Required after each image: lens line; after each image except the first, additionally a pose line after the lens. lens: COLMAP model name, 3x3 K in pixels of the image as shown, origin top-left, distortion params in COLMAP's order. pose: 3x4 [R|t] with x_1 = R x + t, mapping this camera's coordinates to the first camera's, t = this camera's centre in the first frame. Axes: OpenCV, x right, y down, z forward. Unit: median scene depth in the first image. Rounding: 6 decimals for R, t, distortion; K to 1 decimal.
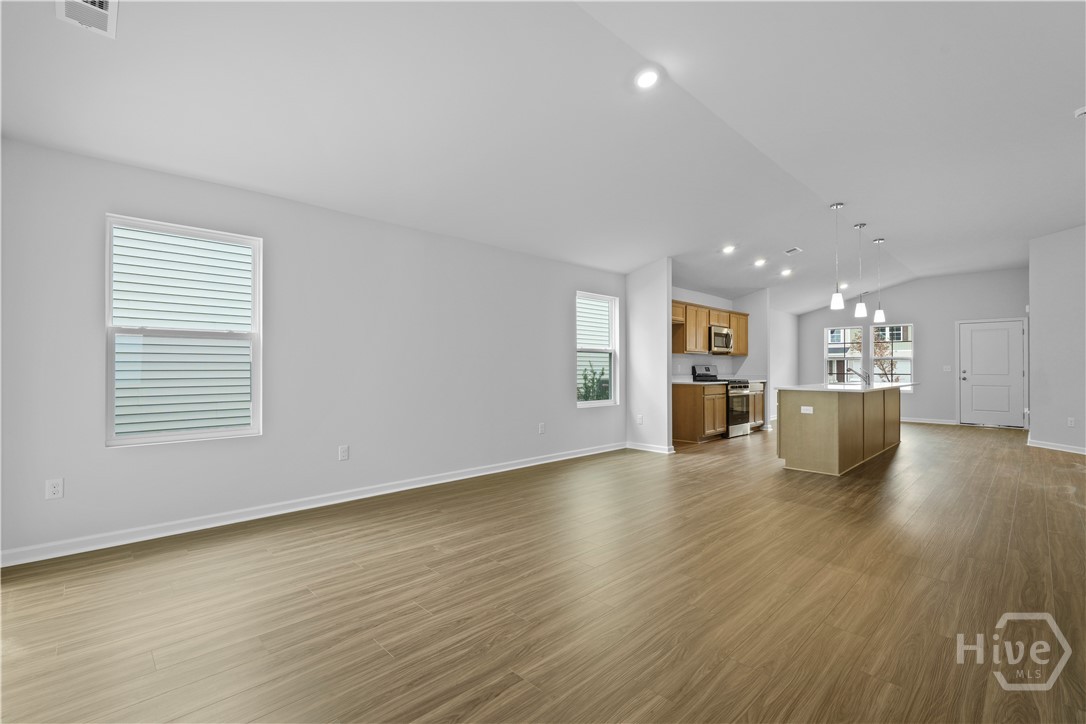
lens RADIAL K [[481.8, 0, 541.4], [0, 481.8, 363.2], [0, 0, 1]] dist [-0.008054, 0.003574]
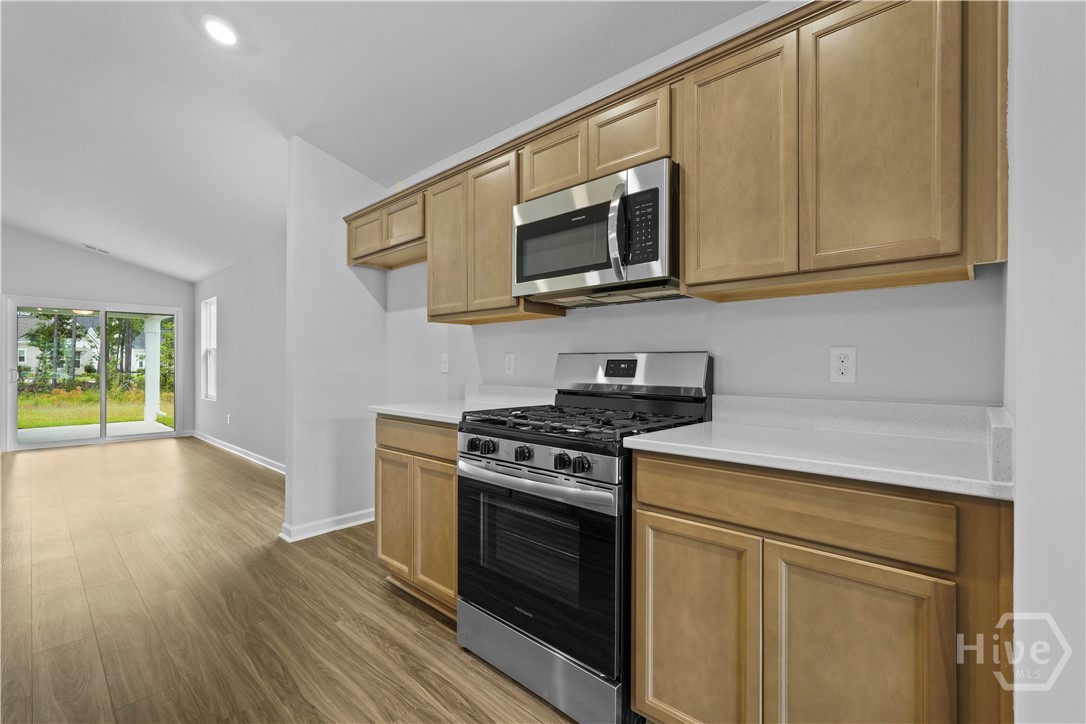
lens RADIAL K [[481.8, 0, 545.3], [0, 481.8, 364.1], [0, 0, 1]] dist [-0.008054, 0.003574]
pose [[0.051519, -0.004825, -0.998660, 0.634861], [0.012191, 0.999917, -0.004202, 0.011859], [0.998598, -0.011958, 0.051573, 1.012123]]
